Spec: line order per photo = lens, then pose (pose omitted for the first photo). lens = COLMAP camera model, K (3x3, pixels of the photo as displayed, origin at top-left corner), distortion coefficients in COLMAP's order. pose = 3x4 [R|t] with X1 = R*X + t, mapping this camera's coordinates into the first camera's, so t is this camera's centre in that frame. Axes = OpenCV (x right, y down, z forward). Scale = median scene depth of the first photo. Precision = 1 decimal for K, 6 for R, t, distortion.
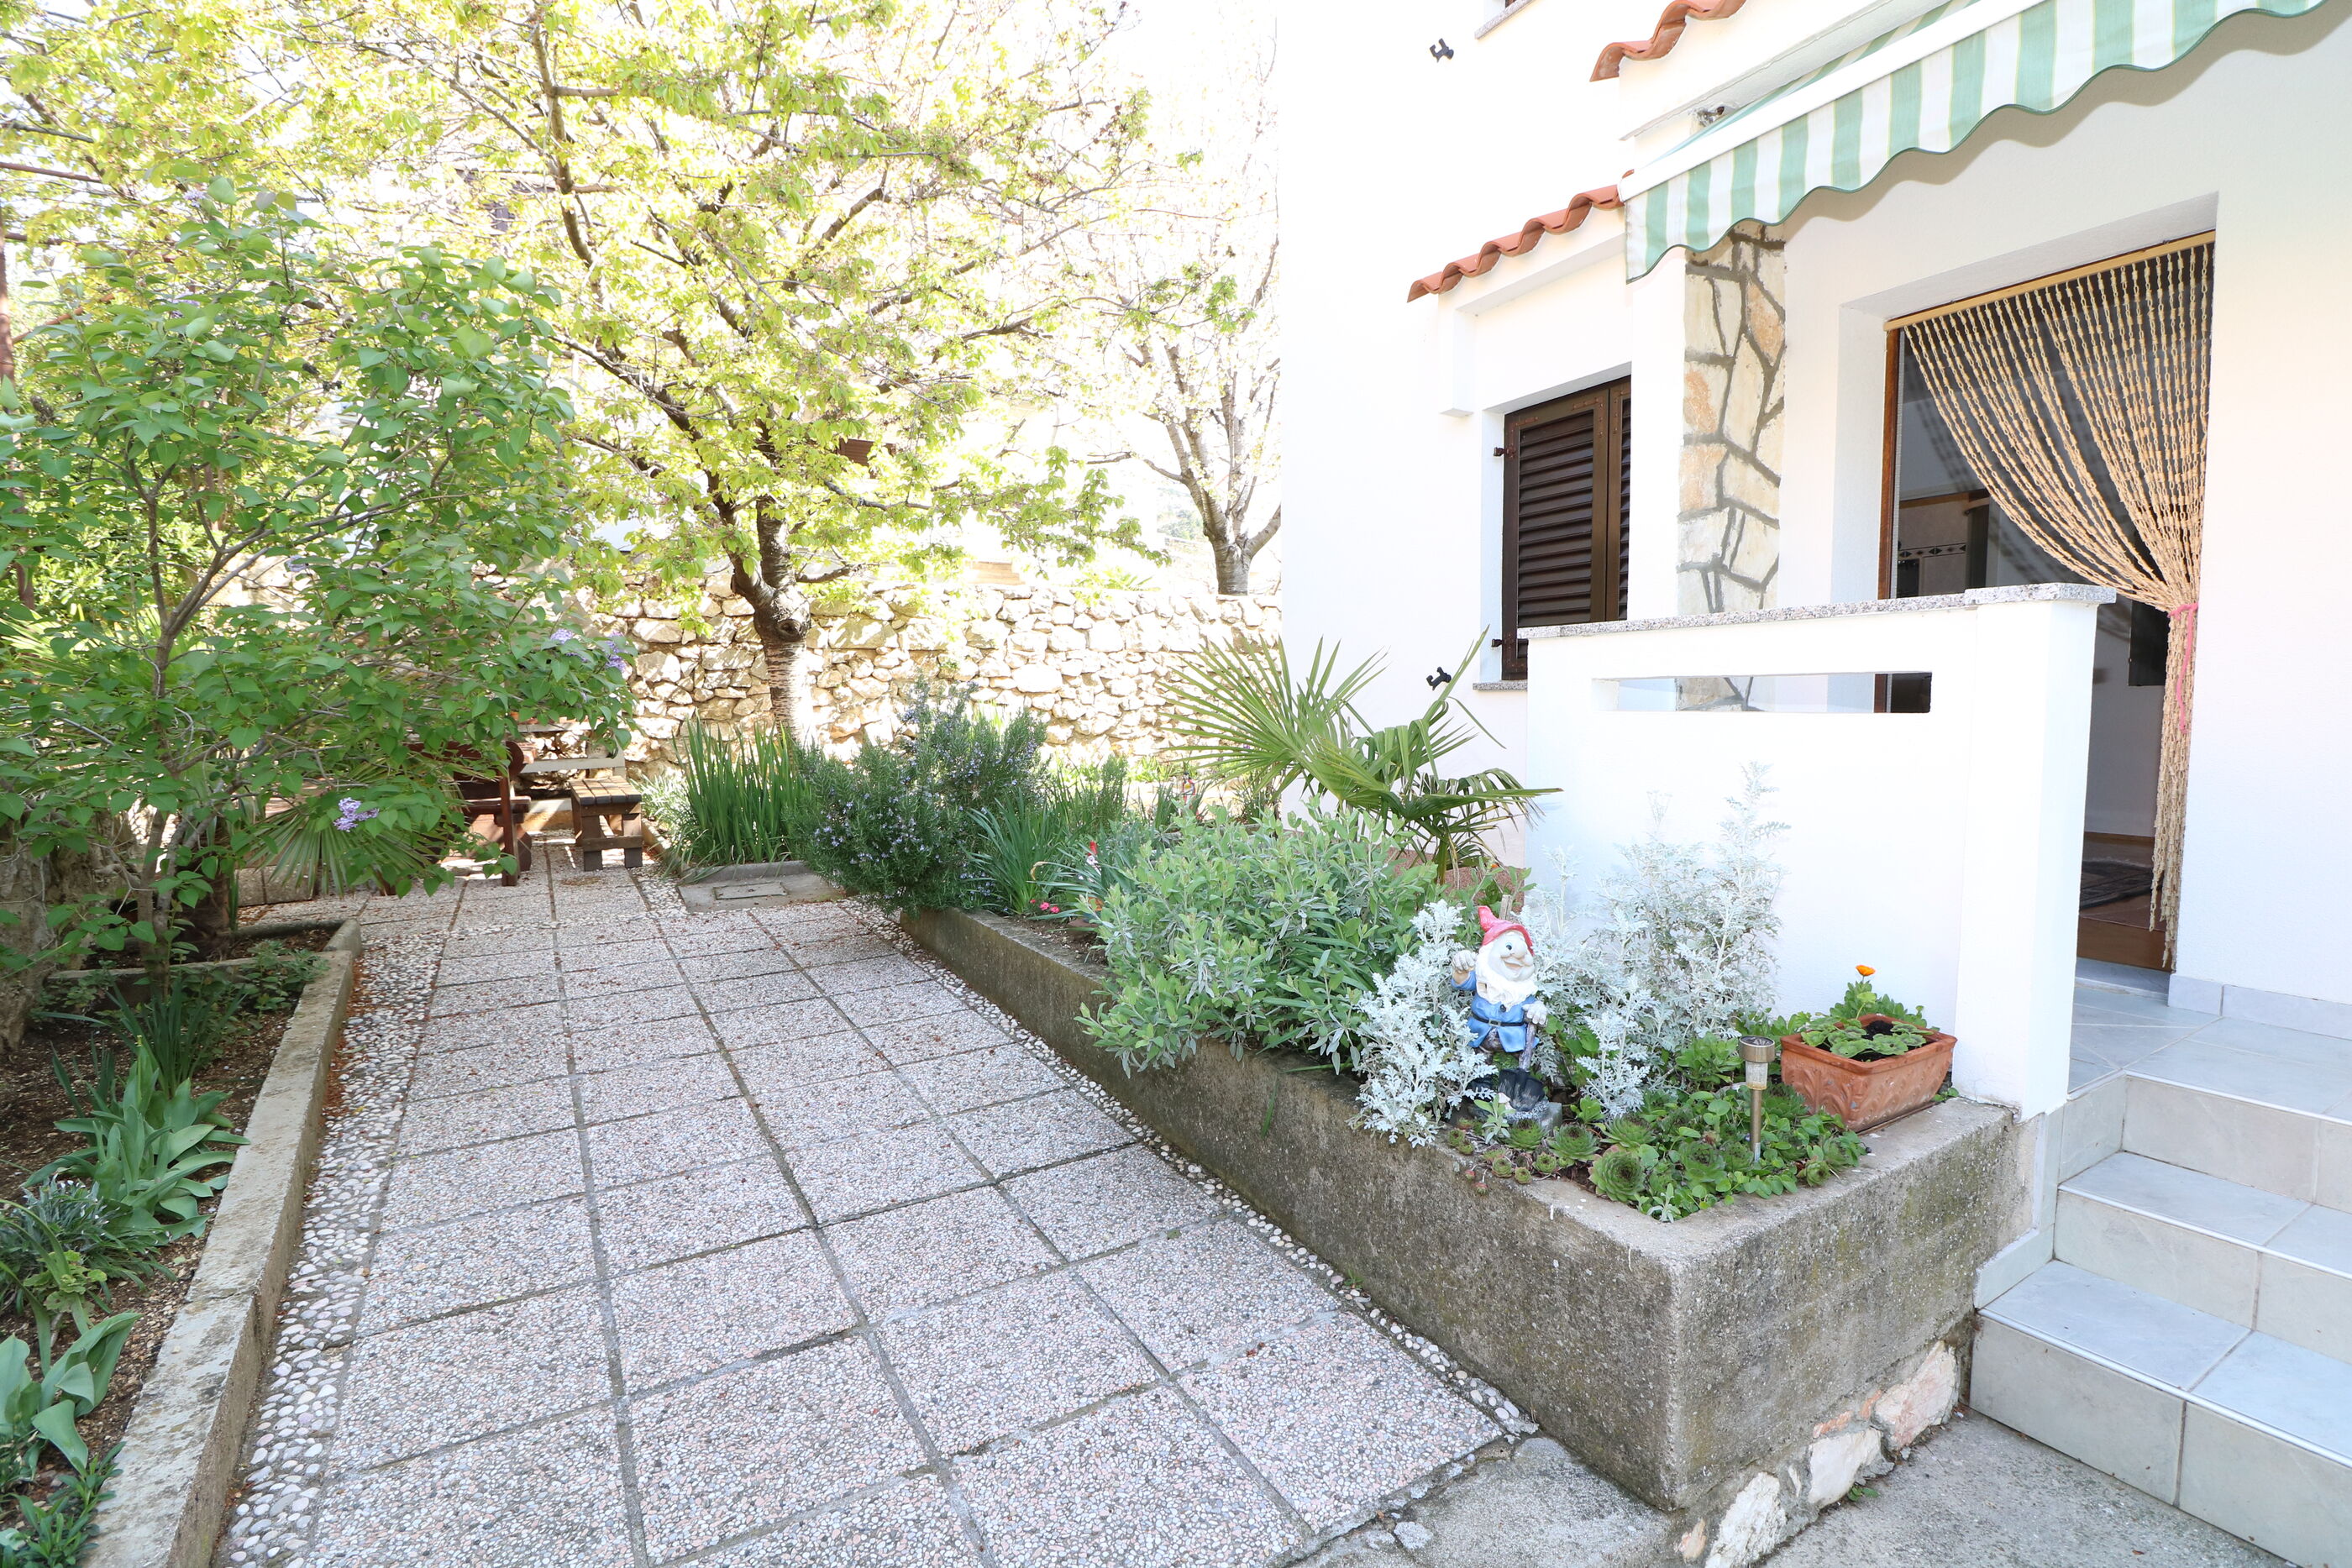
lens RADIAL K [[1109.5, 0, 1191.3], [0, 1109.5, 778.8], [0, 0, 1]] dist [-0.002480, -0.011635]
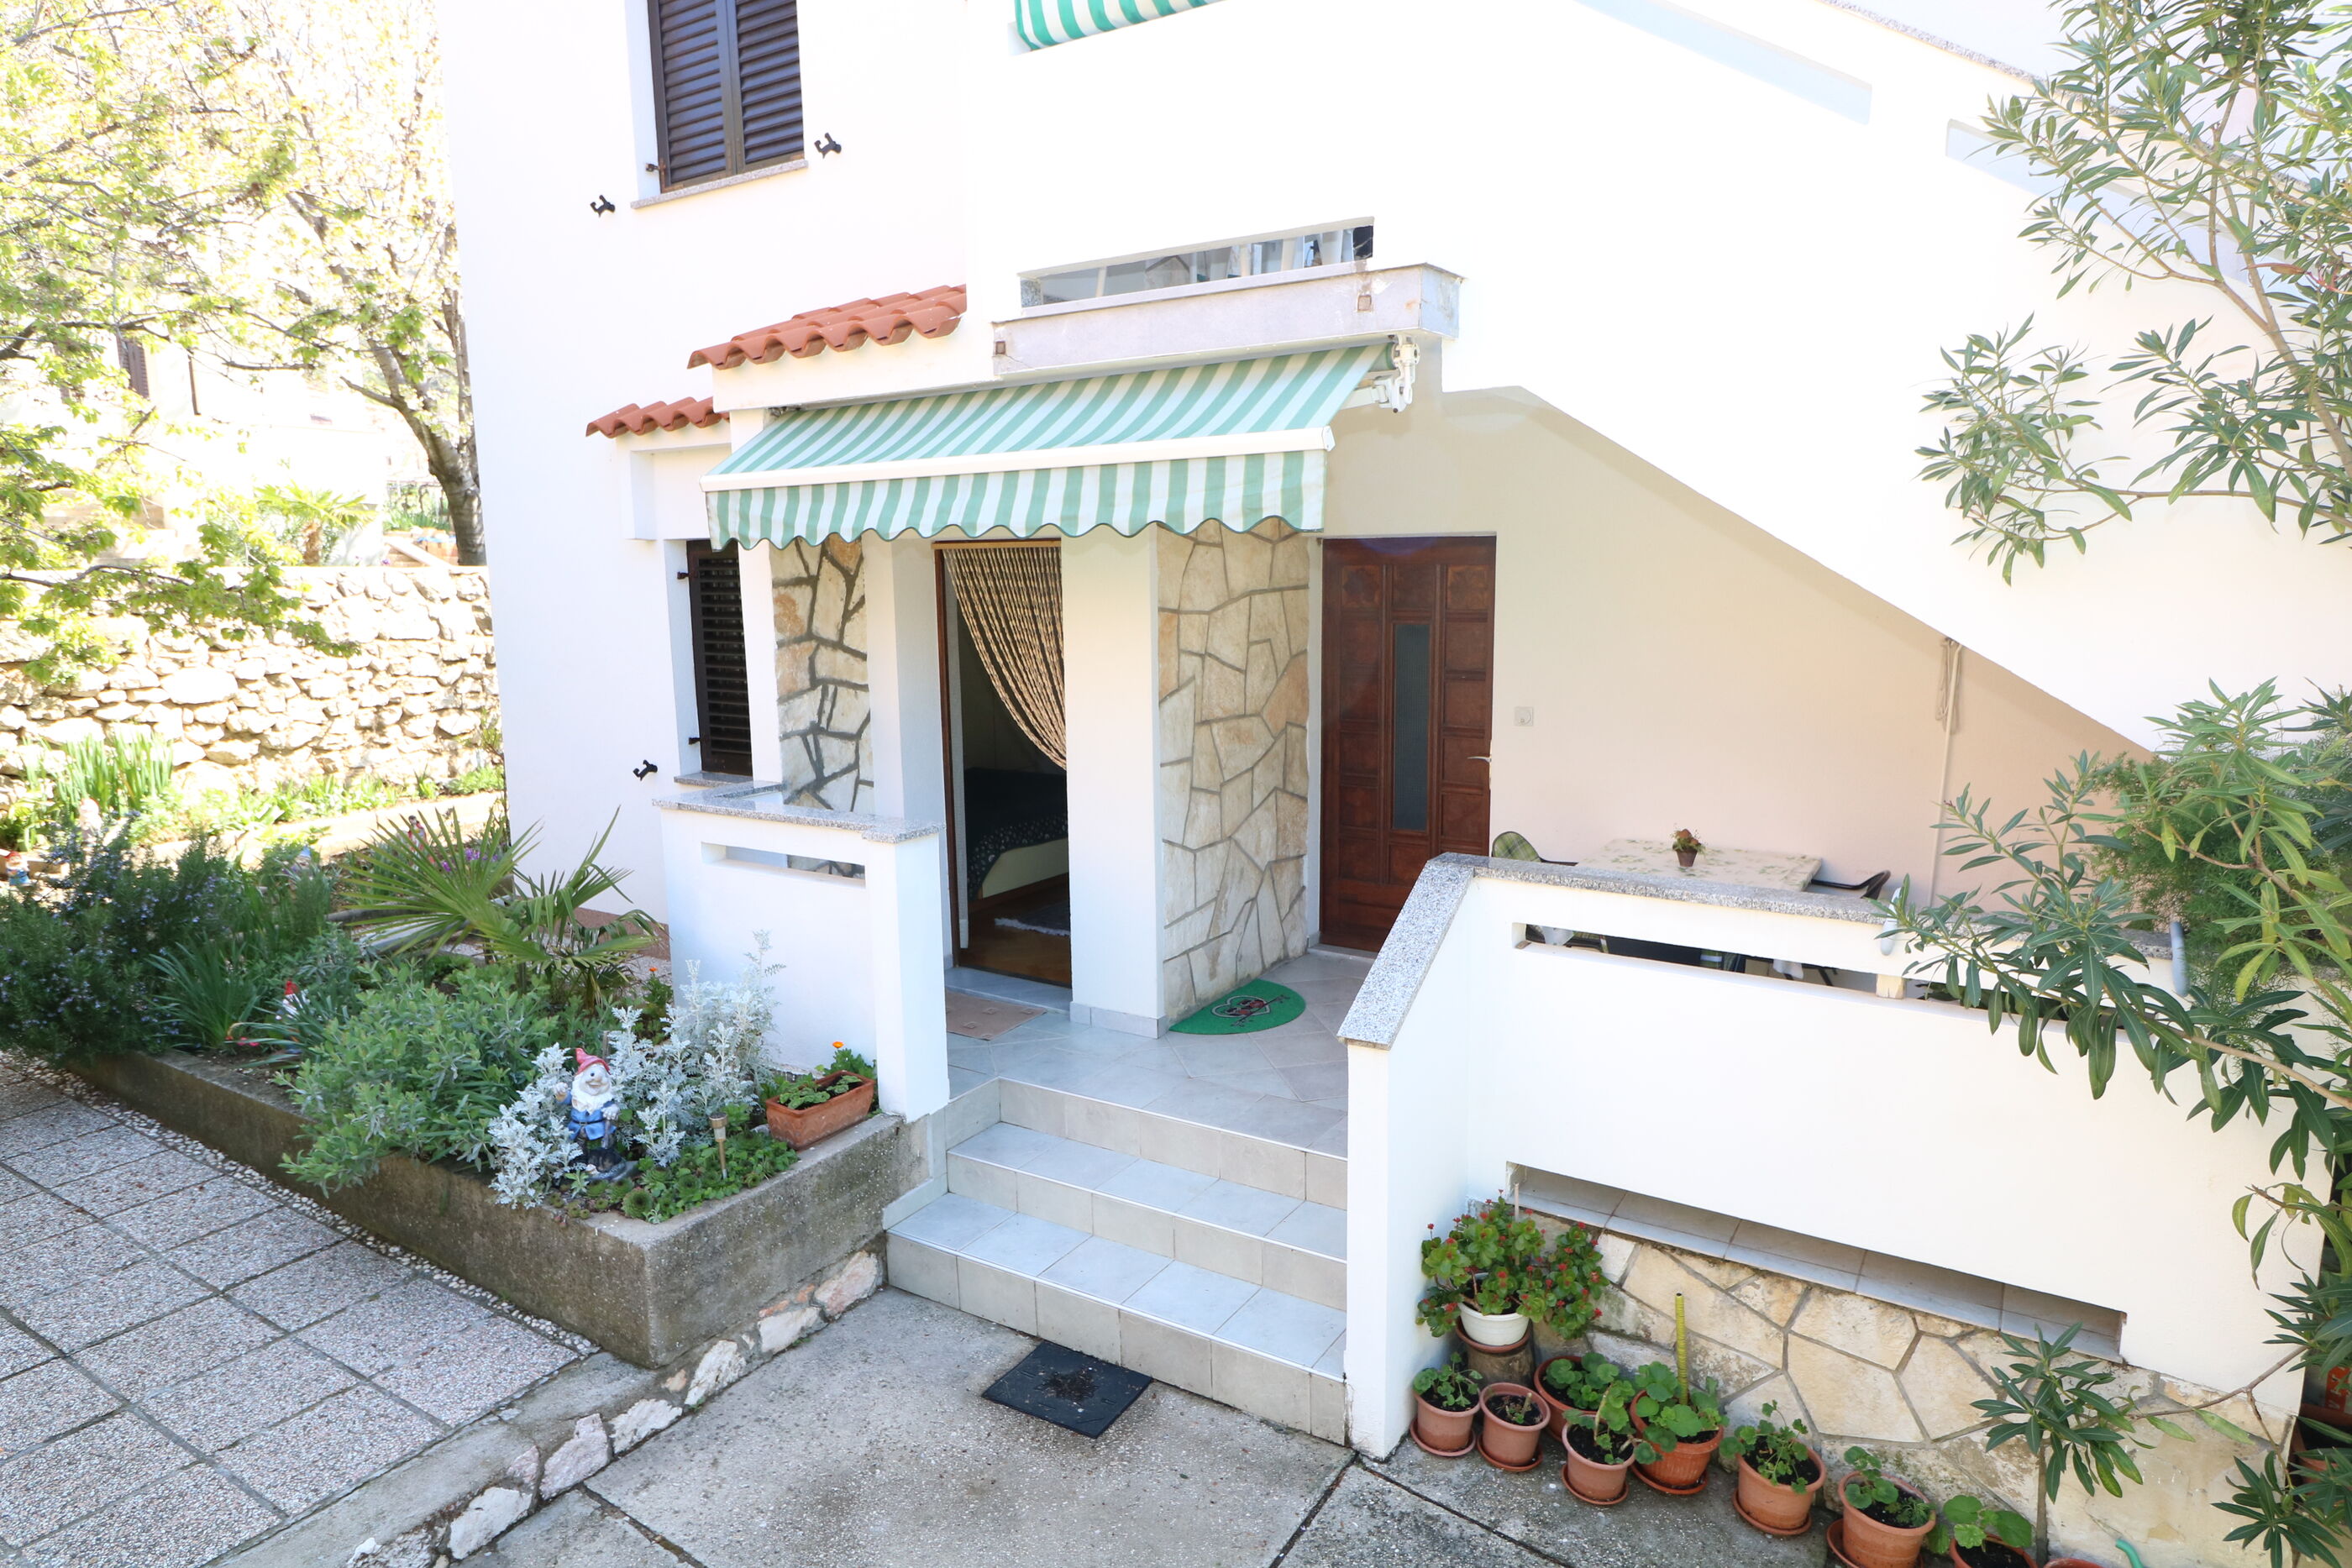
lens RADIAL K [[1385.1, 0, 1199.2], [0, 1385.1, 782.6], [0, 0, 1]] dist [0.001507, -0.010384]
pose [[0.883081, -0.071162, 0.463794, 0.144882], [0.038321, 0.996069, 0.079866, -0.357986], [-0.467654, -0.052756, 0.882336, -1.051115]]
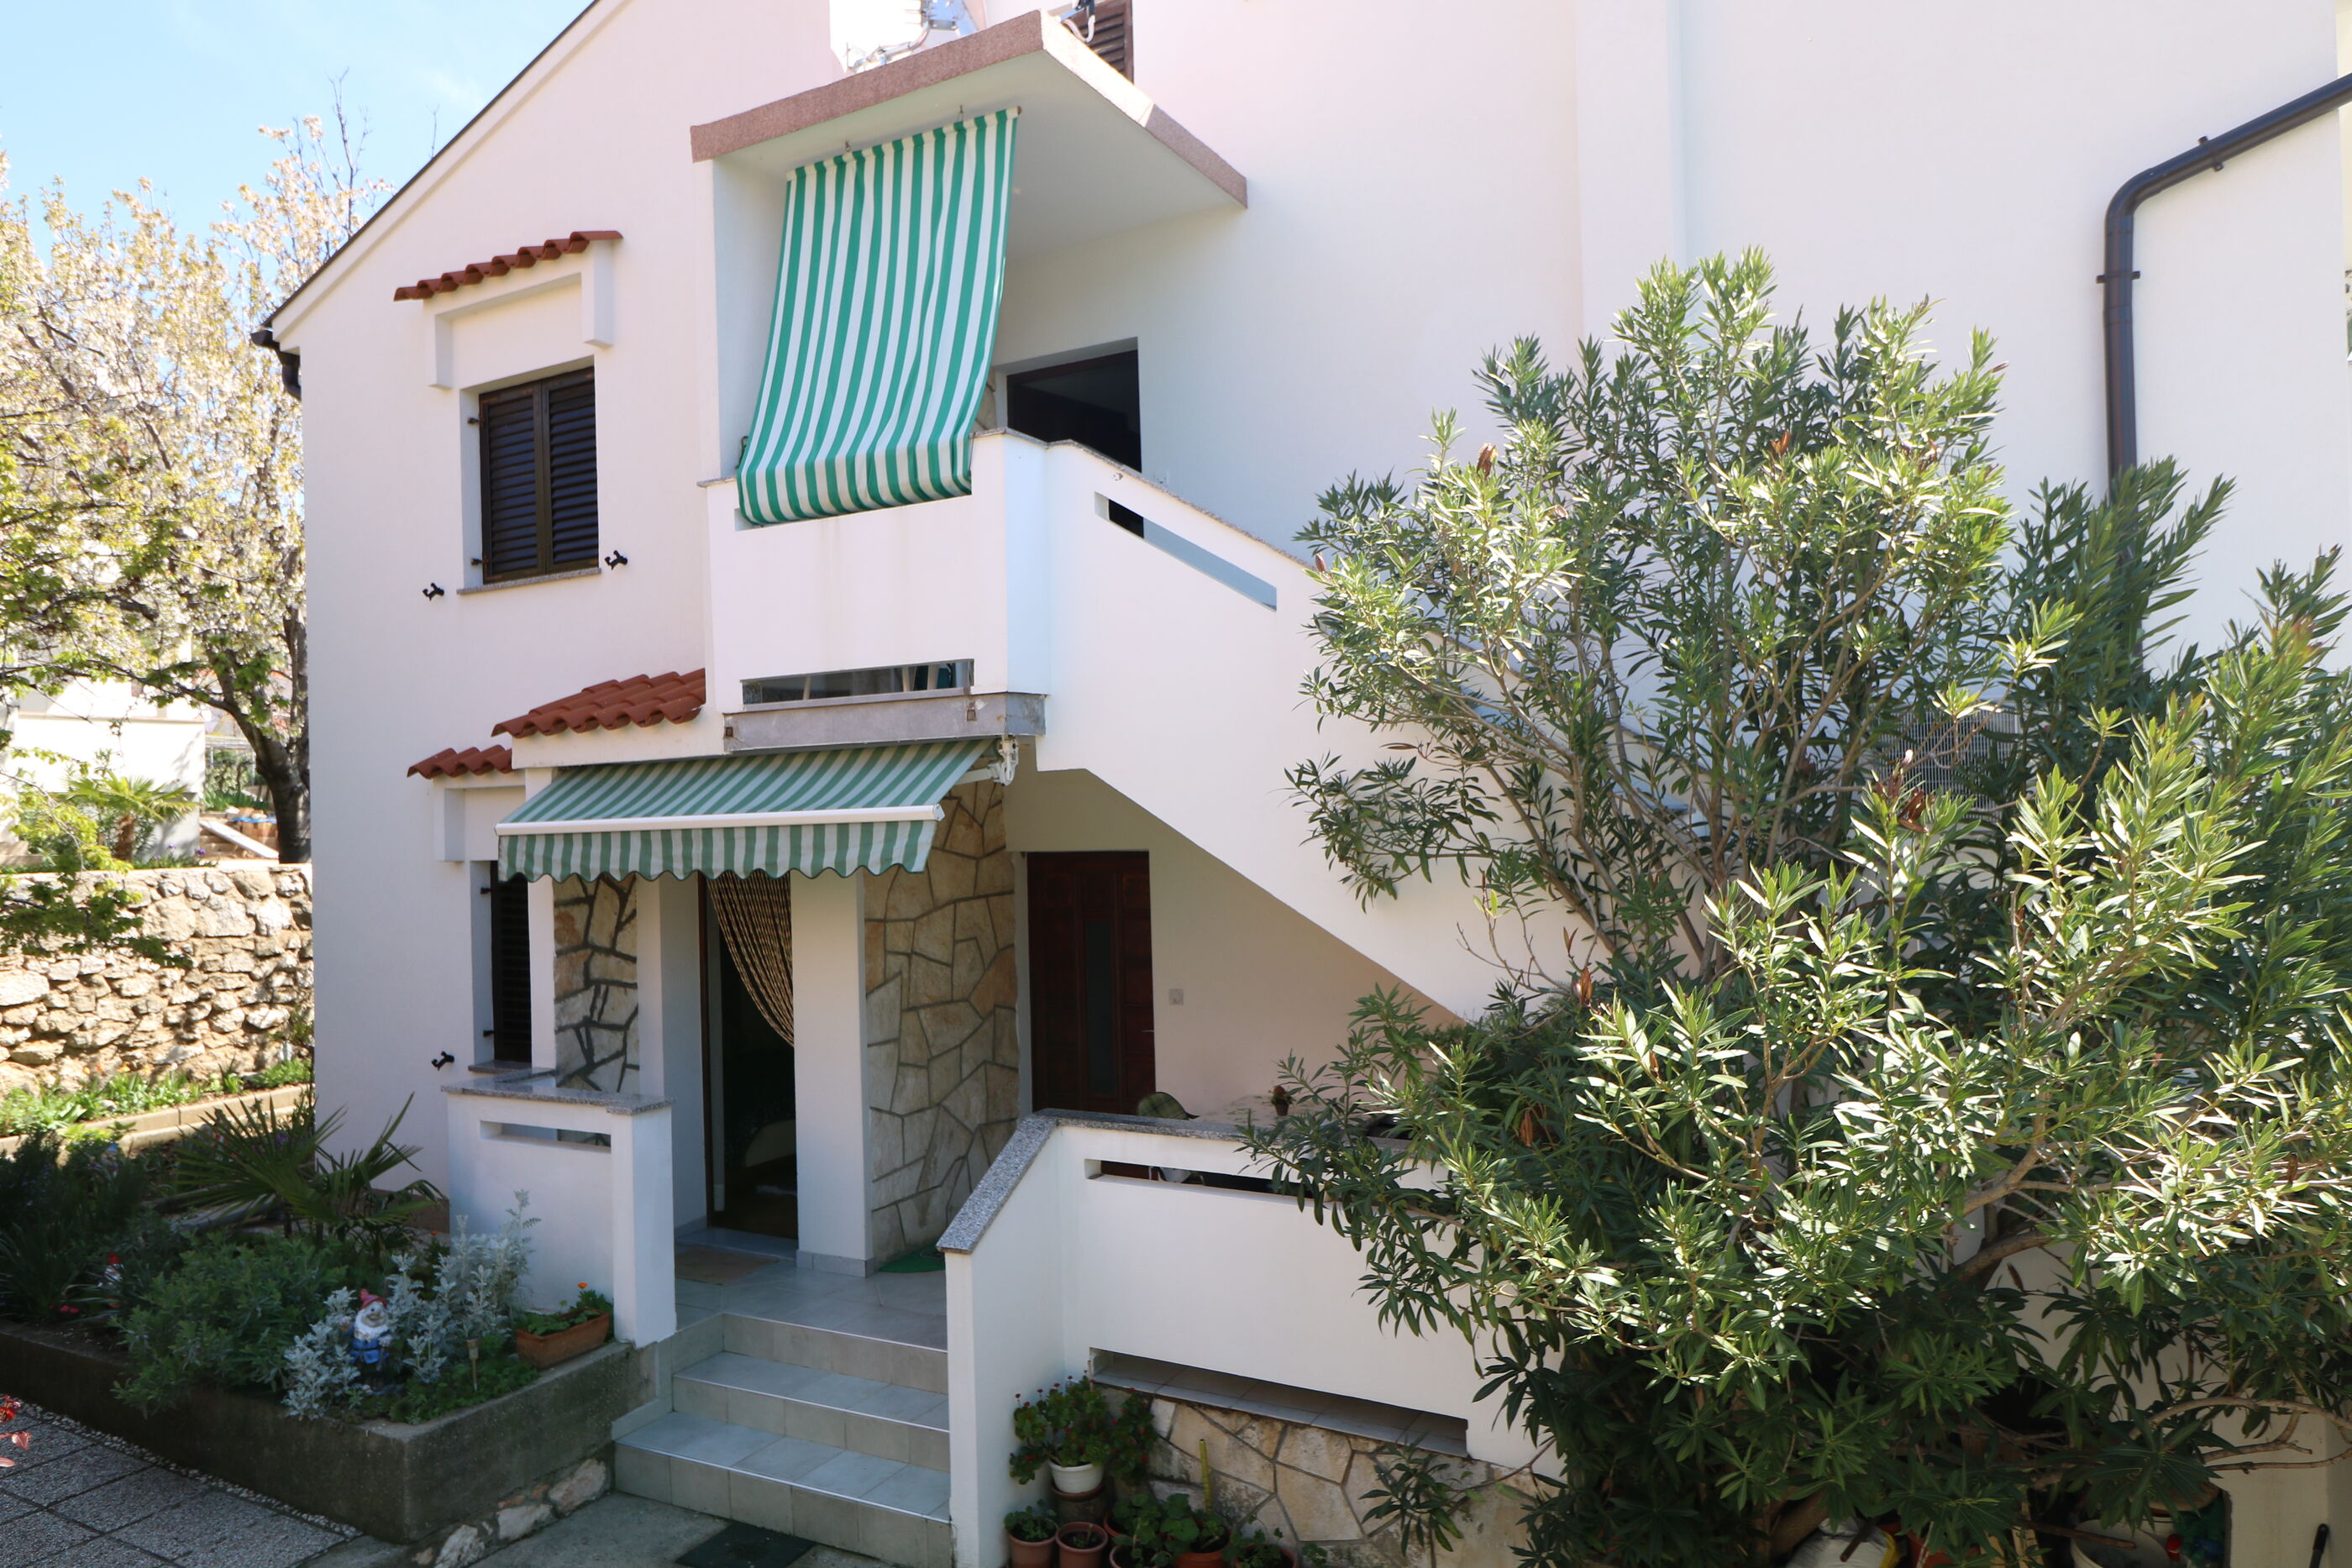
lens RADIAL K [[1473.6, 0, 1188.1], [0, 1473.6, 788.5], [0, 0, 1]] dist [0.006206, -0.012894]
pose [[0.848077, -0.001619, 0.529871, 0.111566], [0.060162, 0.993823, -0.093255, -0.408188], [-0.526447, 0.110965, 0.842936, -1.940955]]
